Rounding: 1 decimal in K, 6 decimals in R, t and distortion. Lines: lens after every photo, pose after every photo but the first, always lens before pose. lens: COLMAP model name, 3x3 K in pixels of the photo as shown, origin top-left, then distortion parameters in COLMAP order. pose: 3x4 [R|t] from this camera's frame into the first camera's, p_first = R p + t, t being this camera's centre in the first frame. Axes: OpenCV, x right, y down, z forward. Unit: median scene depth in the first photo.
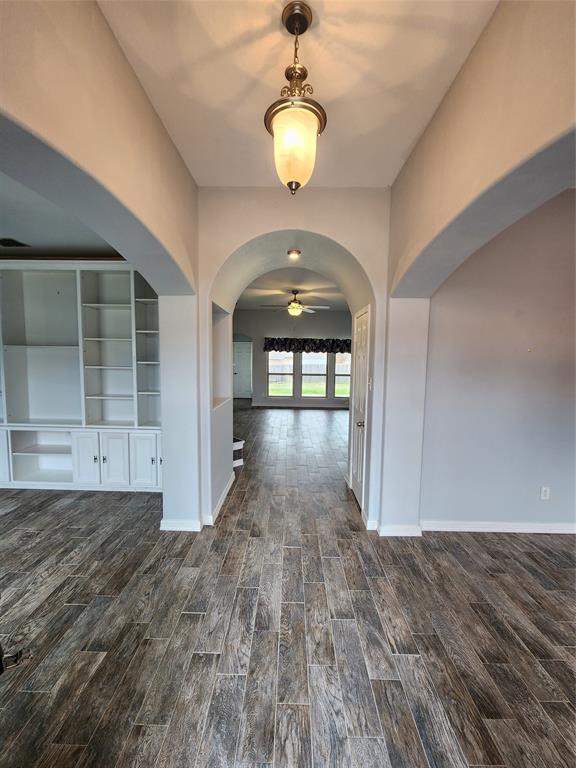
lens RADIAL K [[316.1, 0, 288.0], [0, 316.1, 384.0], [0, 0, 1]] dist [-0.002554, -0.000646]
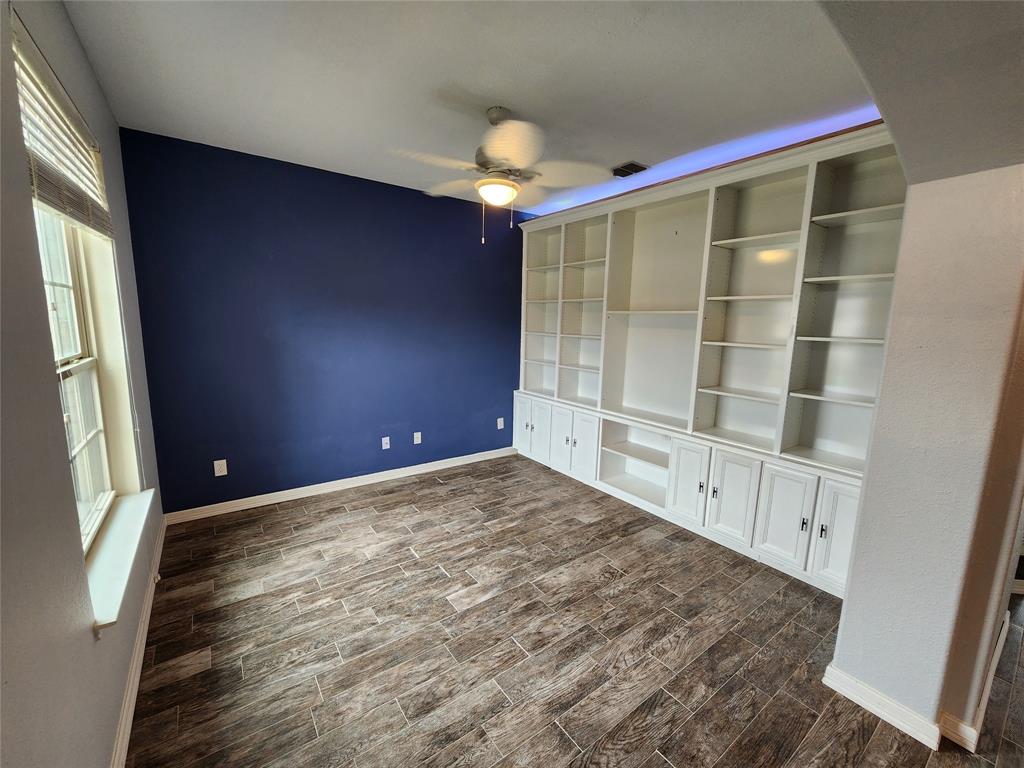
lens RADIAL K [[421.5, 0, 511.9], [0, 421.5, 387.9], [0, 0, 1]] dist [-0.002554, -0.000646]
pose [[0.601536, 0.126757, -0.788725, -0.209359], [-0.082798, 0.991906, 0.096263, -0.013886], [0.794543, 0.007399, 0.607163, 0.189263]]
